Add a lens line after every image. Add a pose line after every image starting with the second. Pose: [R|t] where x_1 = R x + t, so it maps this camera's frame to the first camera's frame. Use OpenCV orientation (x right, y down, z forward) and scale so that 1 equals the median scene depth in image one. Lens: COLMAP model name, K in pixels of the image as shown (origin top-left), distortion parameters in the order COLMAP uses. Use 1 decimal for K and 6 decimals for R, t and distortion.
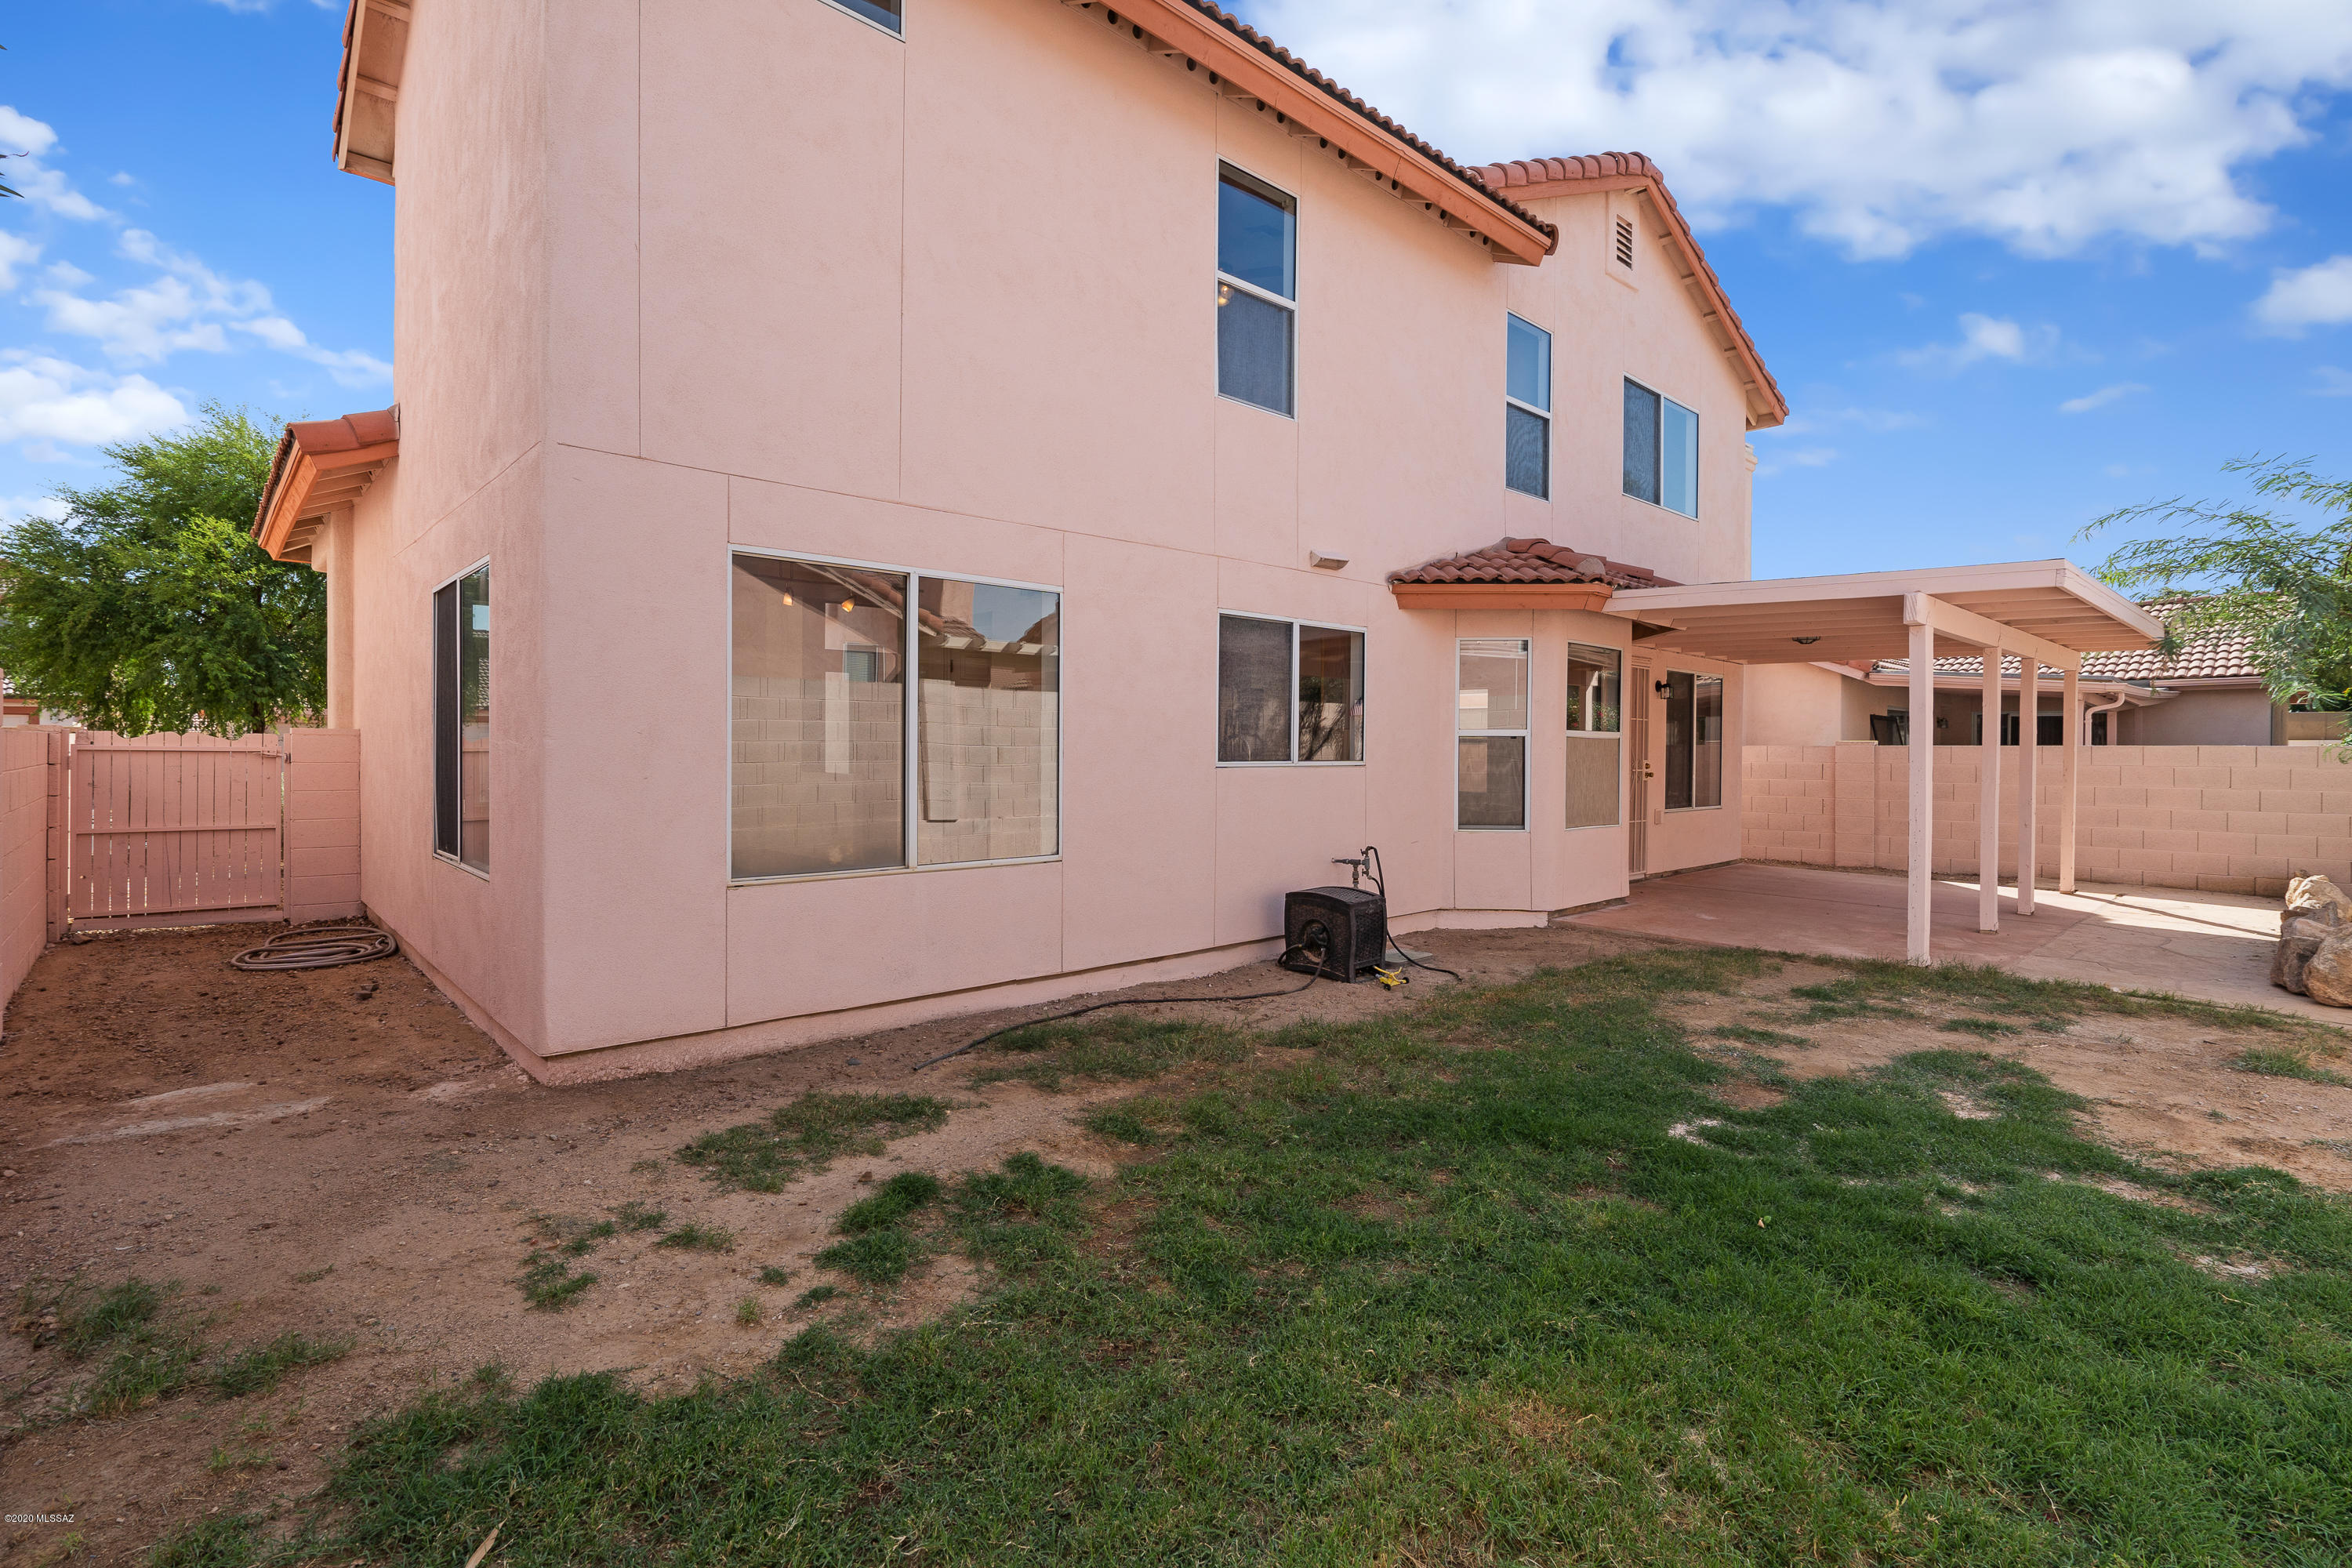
lens RADIAL K [[1086.6, 0, 1177.4], [0, 1086.6, 773.6], [0, 0, 1]] dist [0.001536, 0.000626]
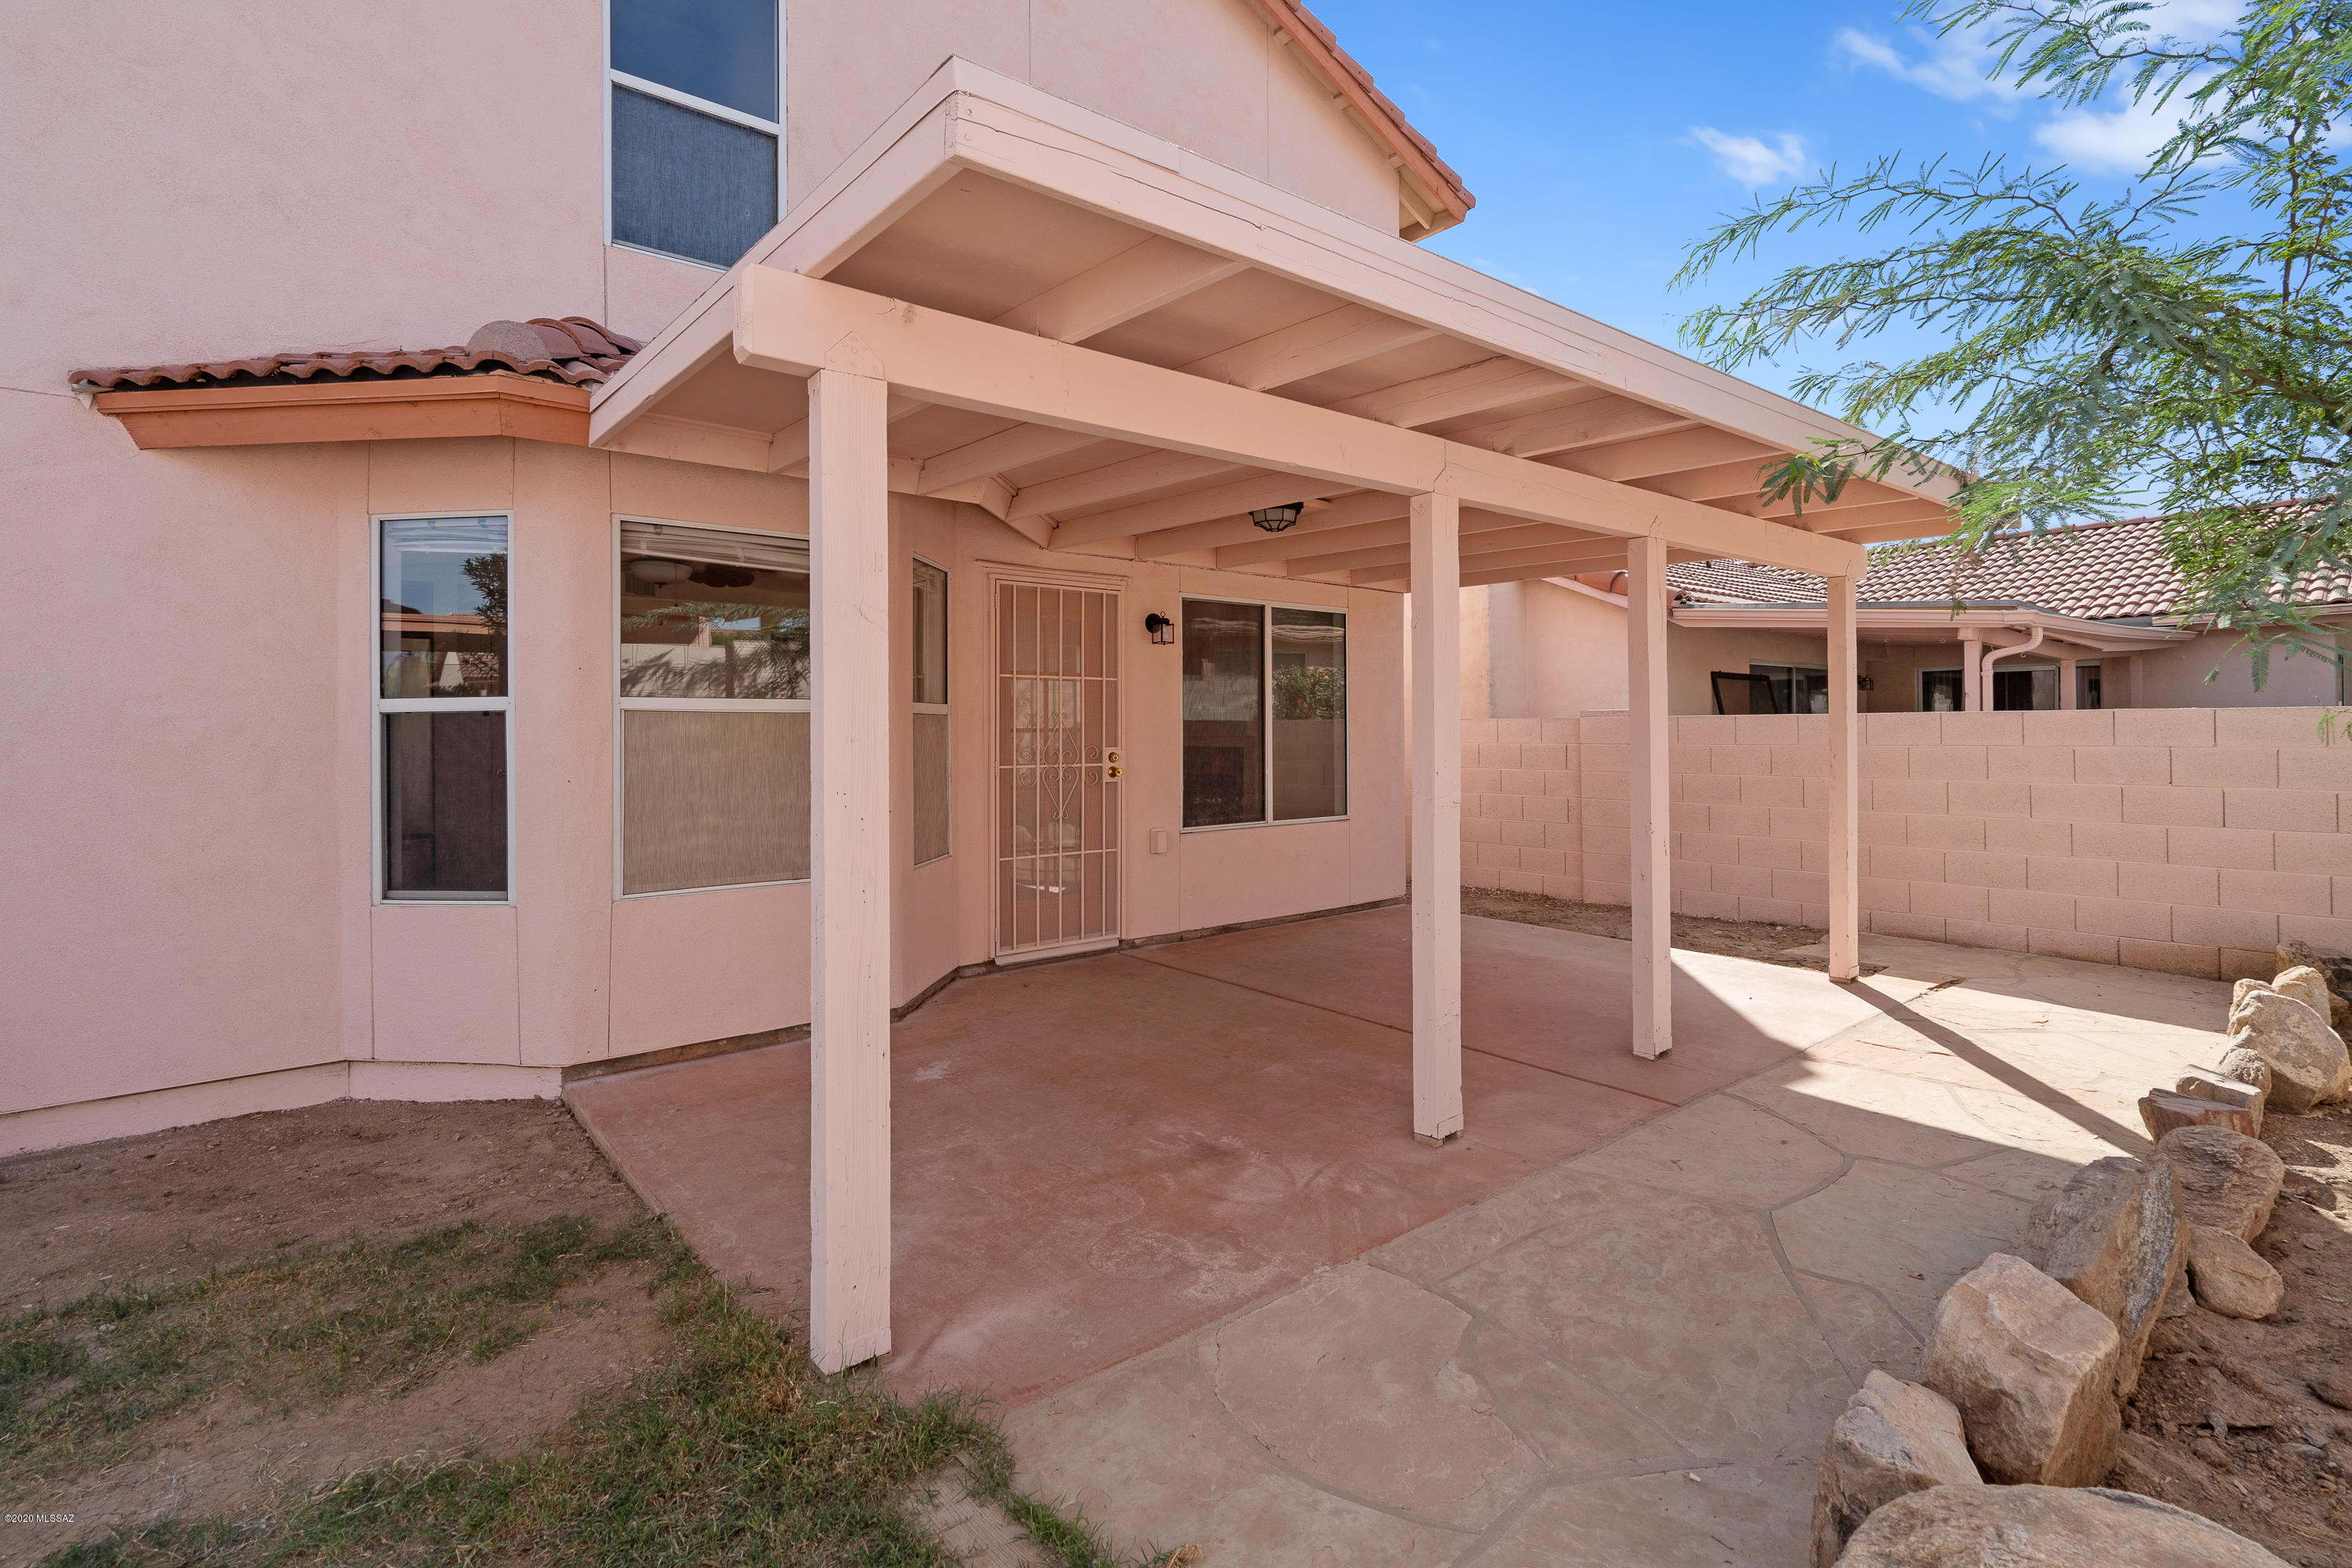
lens RADIAL K [[1086.6, 0, 1159.2], [0, 1086.6, 729.6], [0, 0, 1]] dist [0.001536, 0.000626]
pose [[0.996794, -0.014209, -0.078735, 0.466687], [0.012518, 0.999681, -0.021923, -0.007922], [0.079021, 0.020867, 0.996655, 0.381644]]
